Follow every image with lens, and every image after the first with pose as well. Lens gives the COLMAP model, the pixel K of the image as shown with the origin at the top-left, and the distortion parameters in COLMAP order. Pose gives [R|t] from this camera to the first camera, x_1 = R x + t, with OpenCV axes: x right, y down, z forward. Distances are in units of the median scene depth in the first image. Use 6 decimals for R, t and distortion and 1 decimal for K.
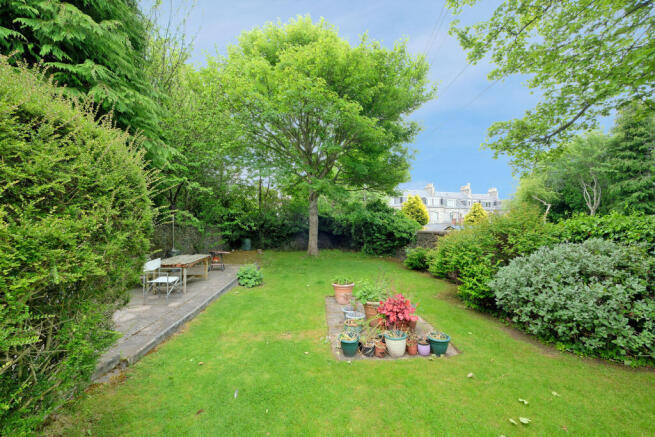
lens RADIAL K [[279.0, 0, 328.0], [0, 279.0, 231.5], [0, 0, 1]] dist [0.000550, -0.000047]
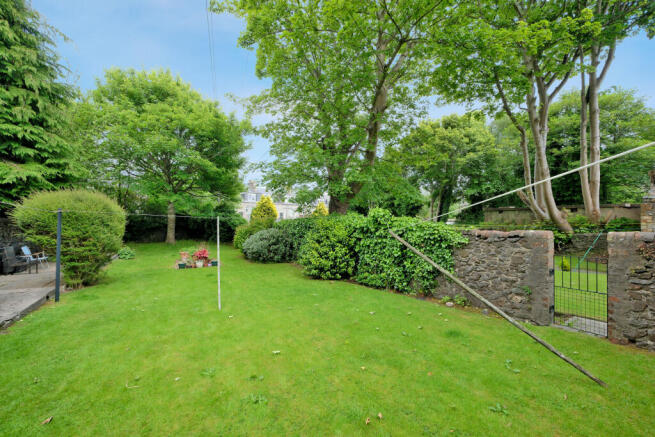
lens RADIAL K [[282.0, 0, 327.5], [0, 282.0, 218.5], [0, 0, 1]] dist [0.000799, -0.000305]
pose [[0.902978, 0.002245, 0.429682, 0.041942], [0.009130, 0.999660, -0.024408, 0.001621], [-0.429591, 0.025963, 0.902650, -0.527130]]
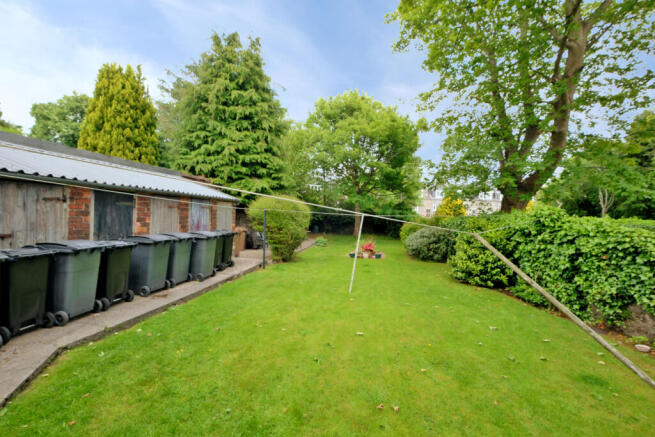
lens RADIAL K [[282.0, 0, 327.5], [0, 282.0, 218.5], [0, 0, 1]] dist [0.000799, -0.000305]
pose [[0.975801, 0.016465, -0.218042, 0.122174], [-0.019080, 0.999769, -0.009892, 0.000050], [0.217829, 0.013813, 0.975889, -0.561562]]
